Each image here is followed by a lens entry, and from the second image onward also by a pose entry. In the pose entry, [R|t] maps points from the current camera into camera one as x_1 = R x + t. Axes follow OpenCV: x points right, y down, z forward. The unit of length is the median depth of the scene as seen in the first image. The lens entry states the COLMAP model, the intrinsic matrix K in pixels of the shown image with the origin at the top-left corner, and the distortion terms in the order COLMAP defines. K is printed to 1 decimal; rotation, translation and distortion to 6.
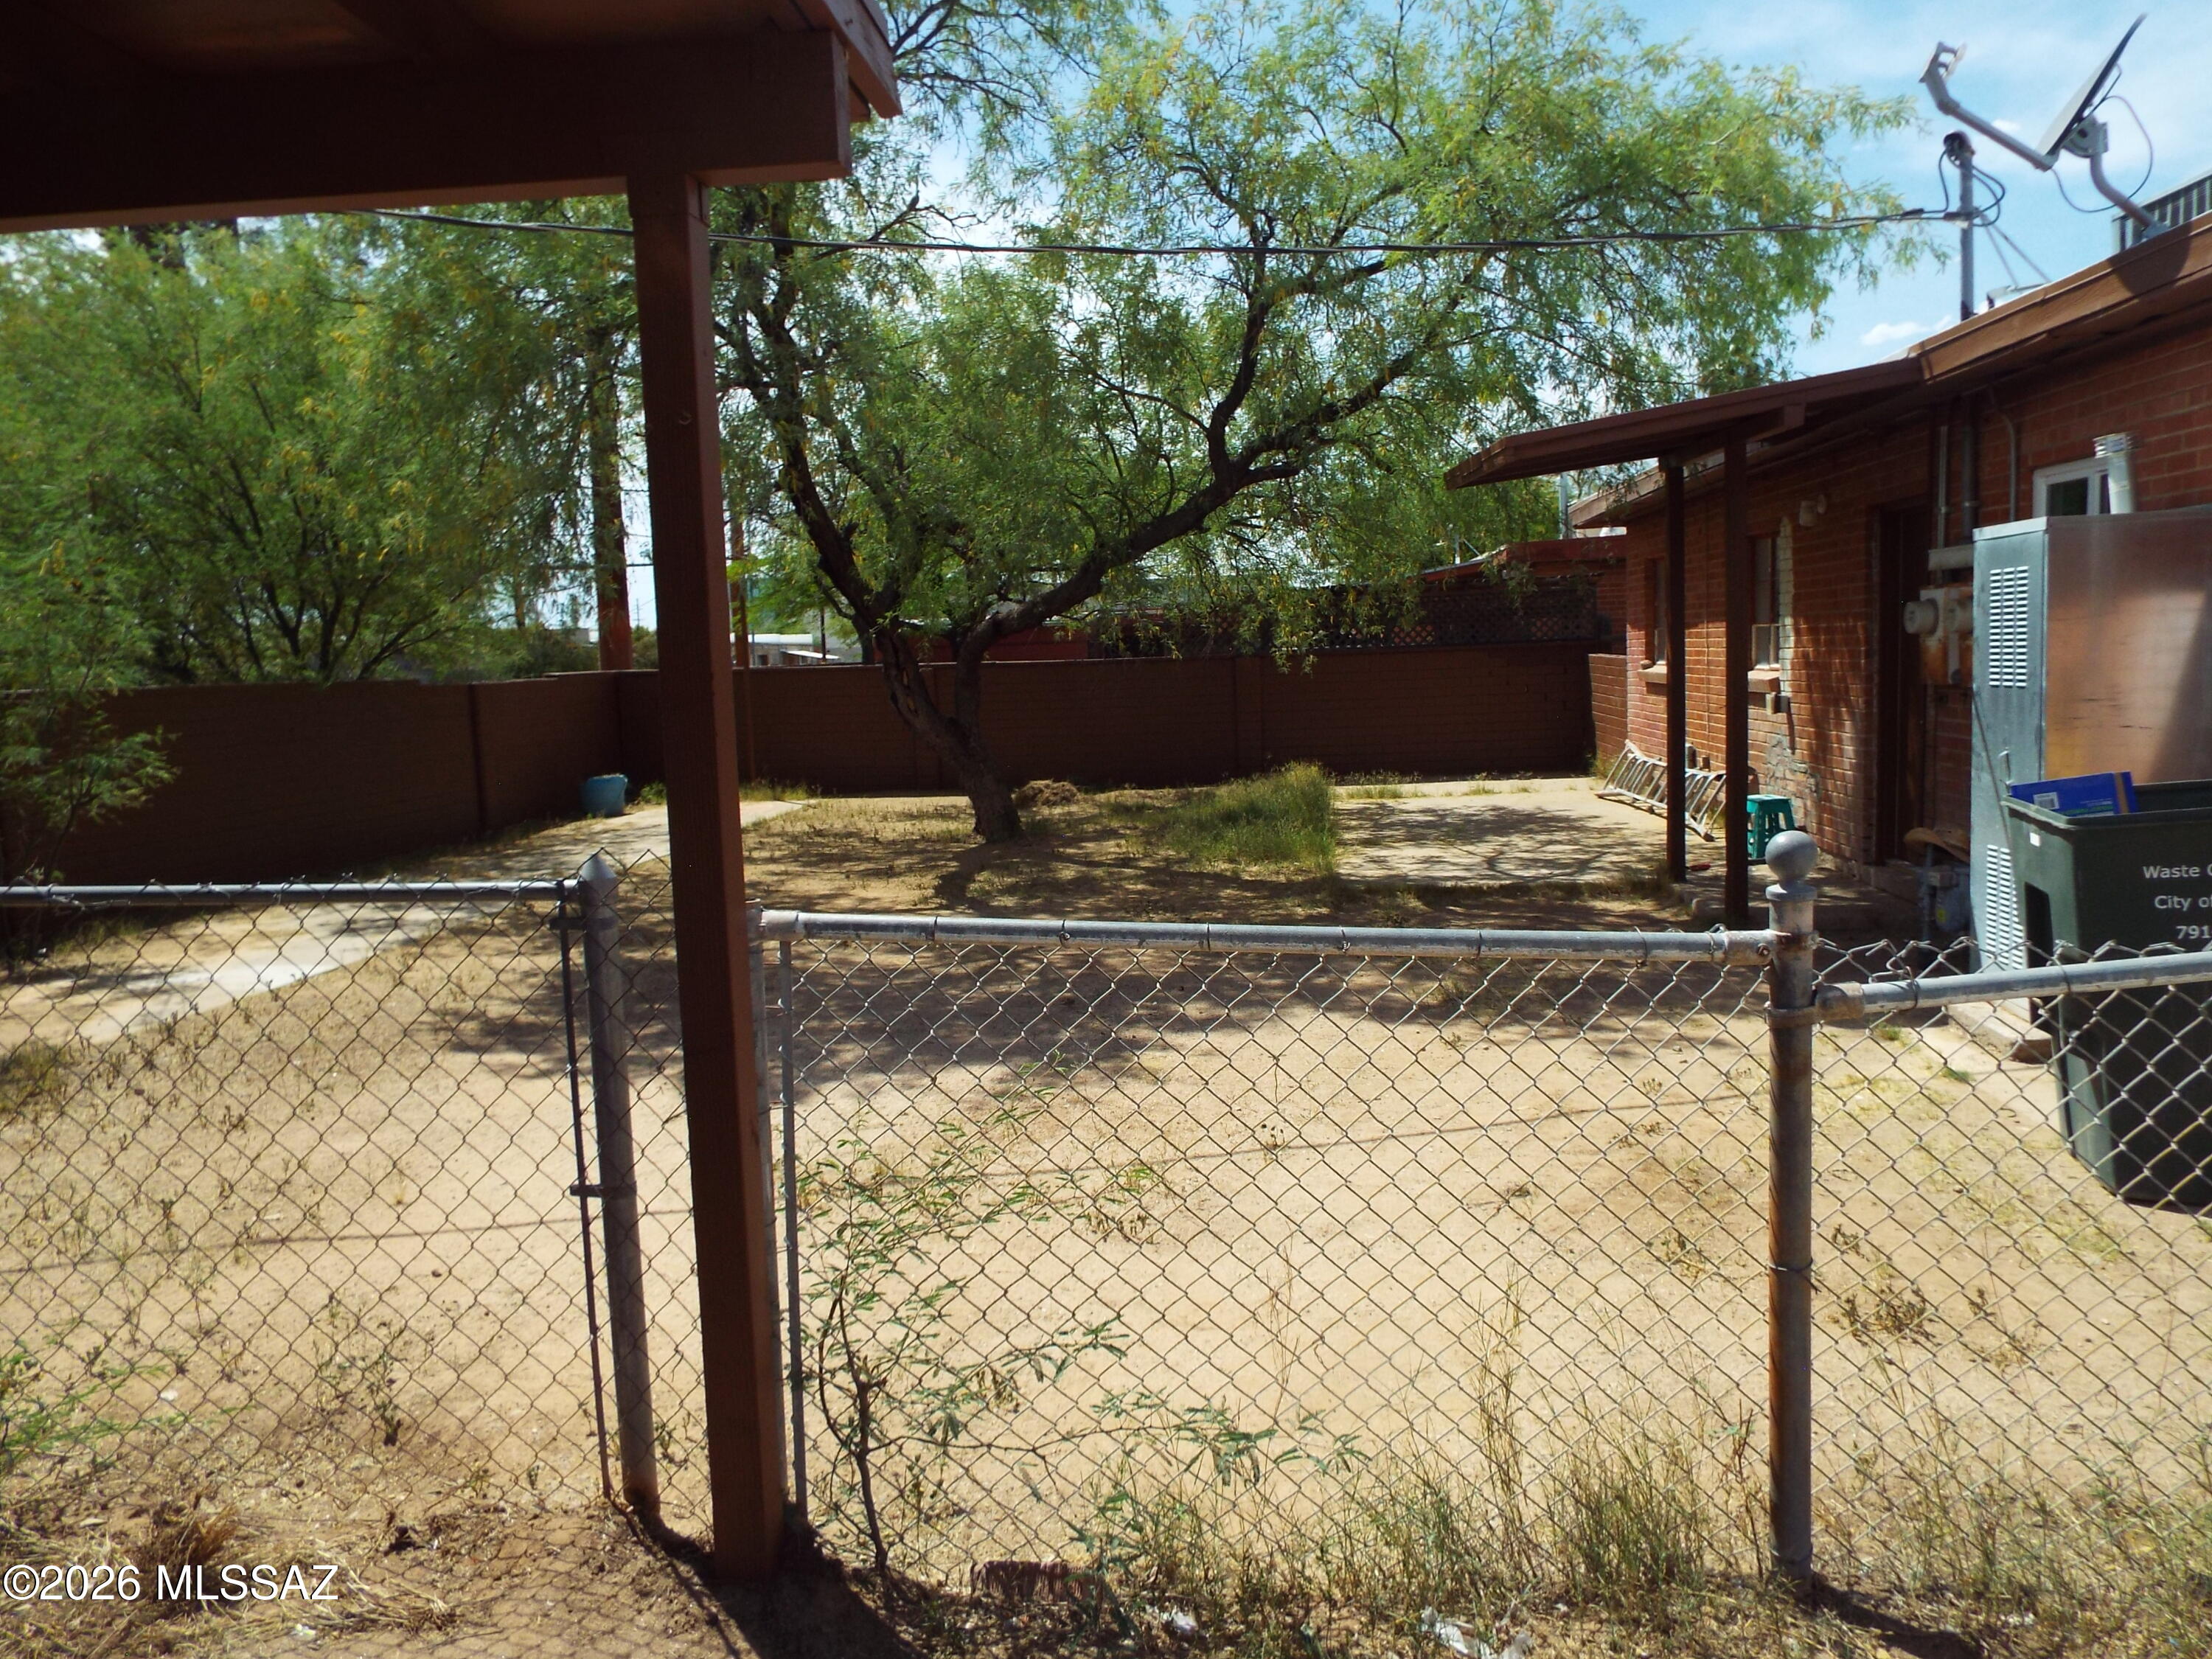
lens RADIAL K [[1603.7, 0, 1086.8], [0, 1603.7, 816.8], [0, 0, 1]] dist [-0.015000, 0.017708]
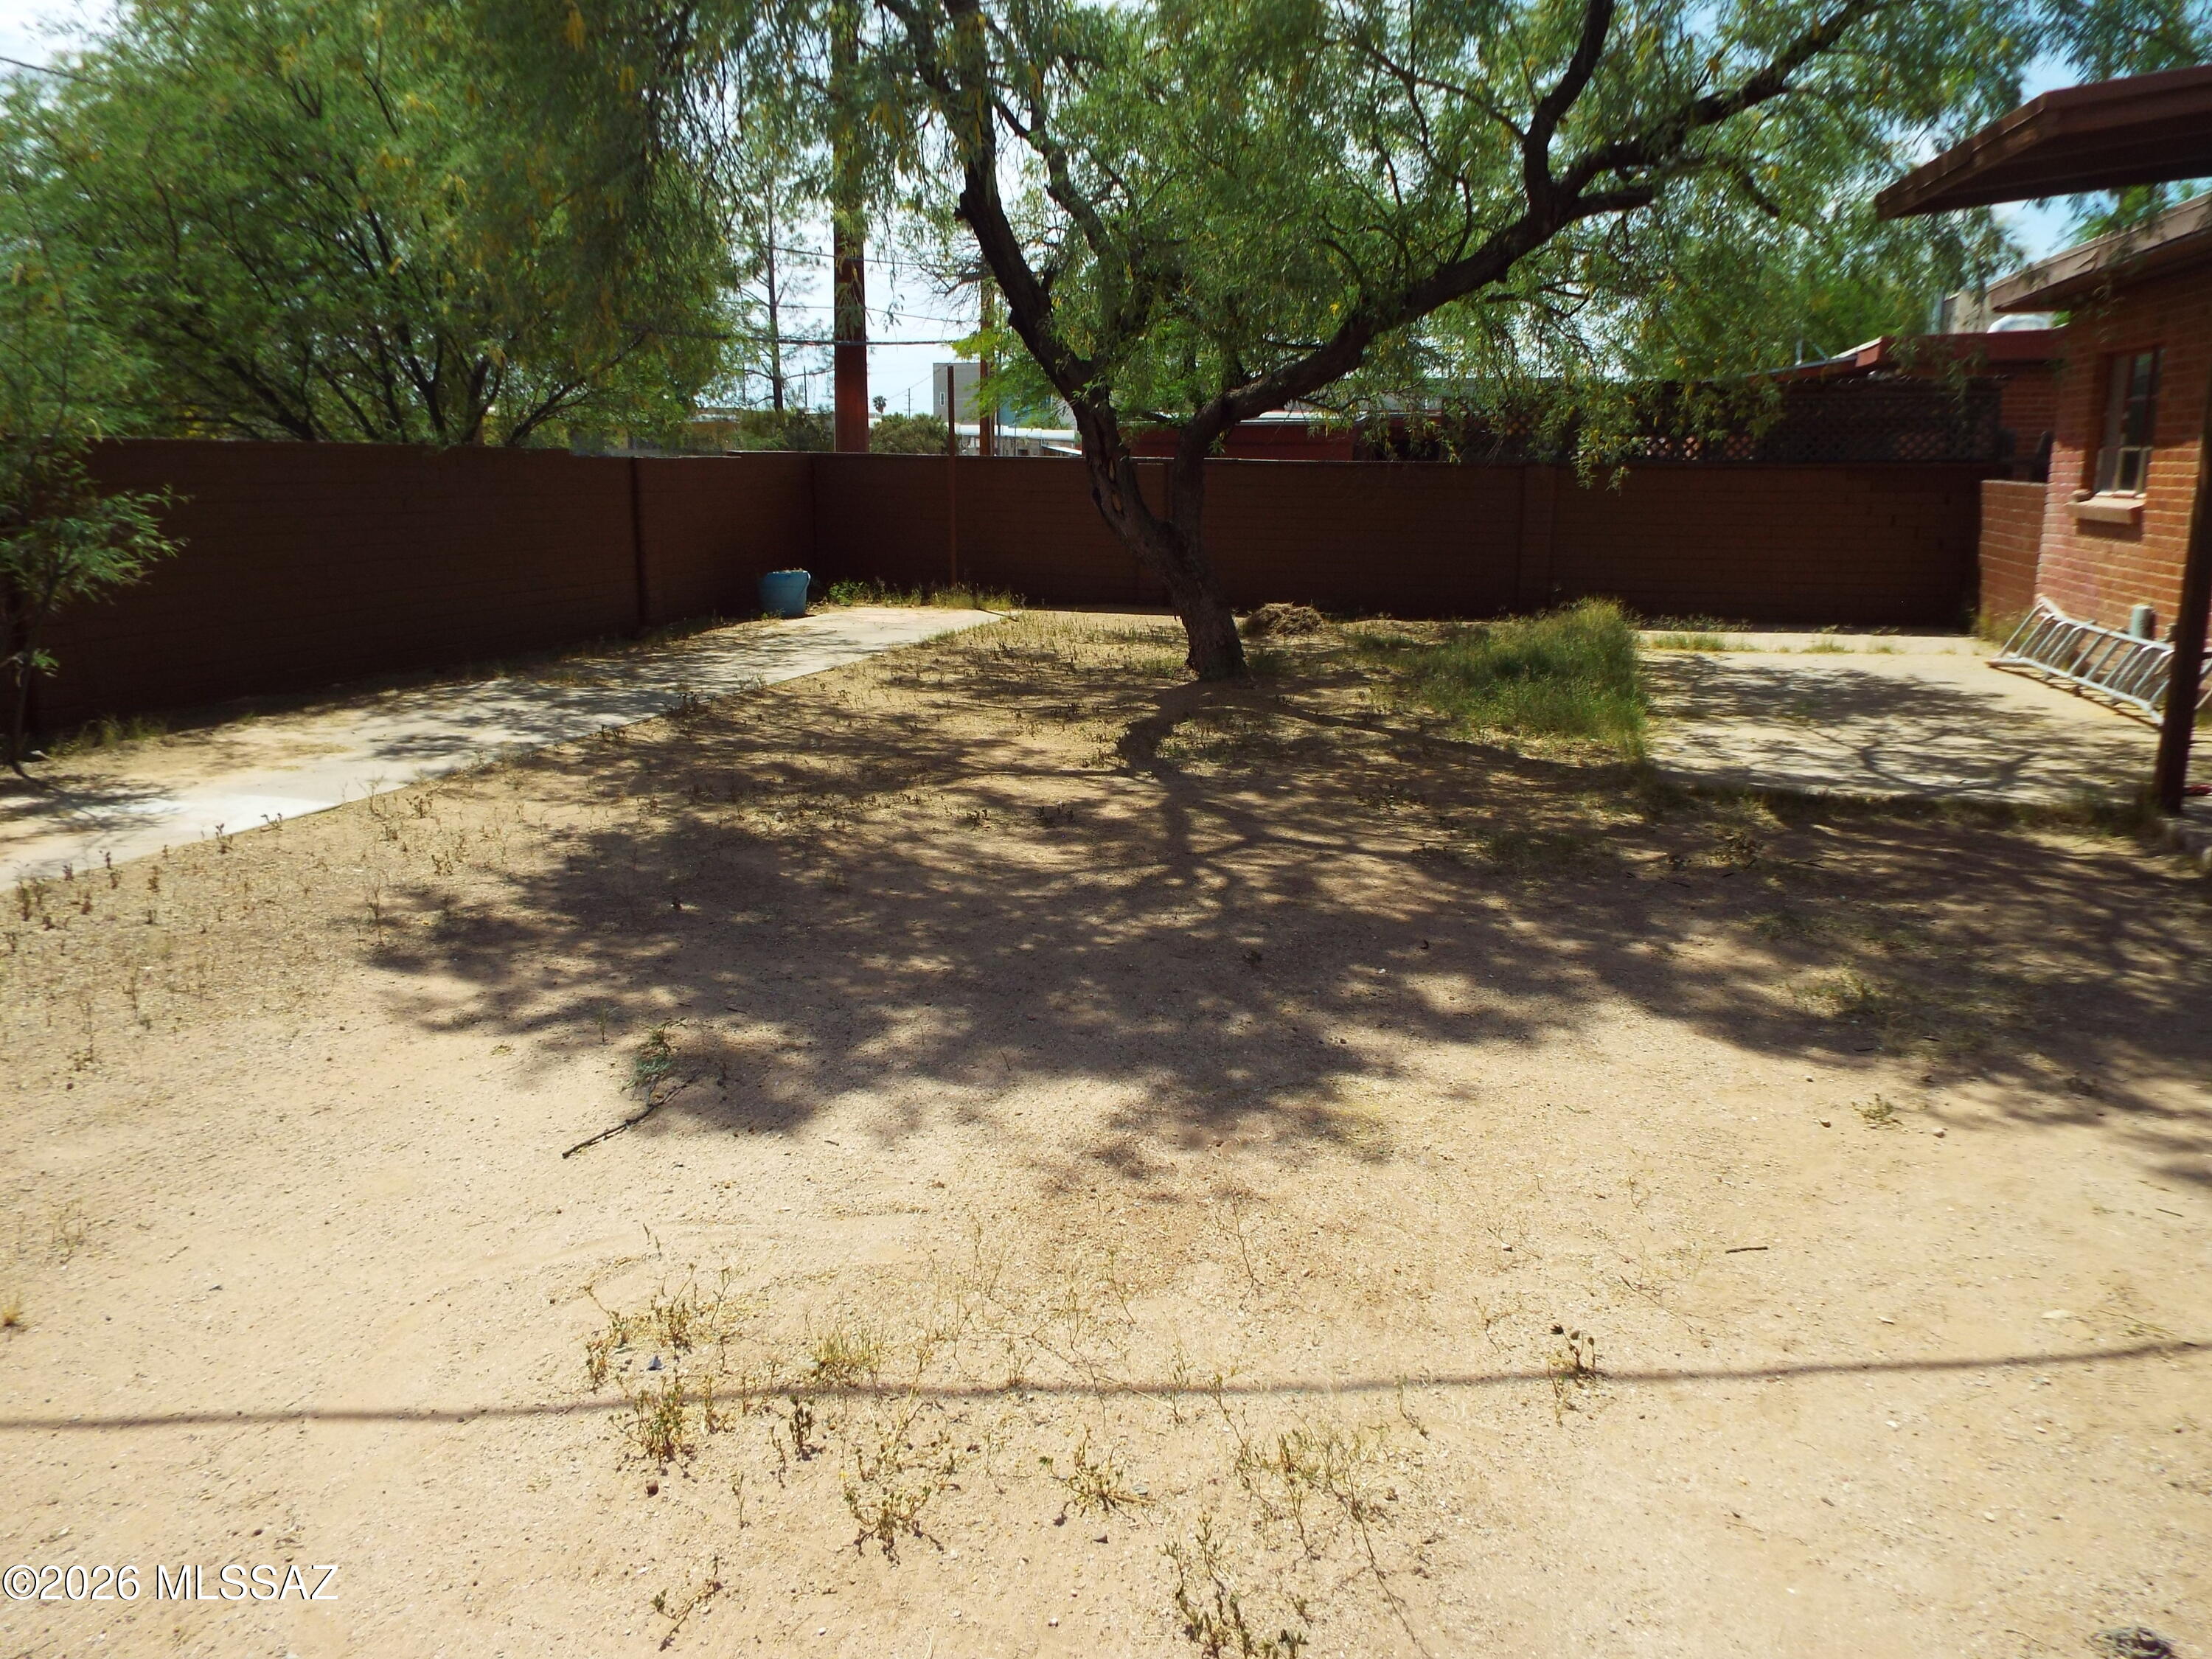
lens RADIAL K [[1603.7, 0, 1114.3], [0, 1603.7, 838.4], [0, 0, 1]] dist [-0.015000, 0.017708]
pose [[0.988480, 0.073713, -0.132185, 0.010312], [-0.055831, 0.989377, 0.134228, -0.013533], [0.140675, -0.125301, 0.982095, 0.220349]]
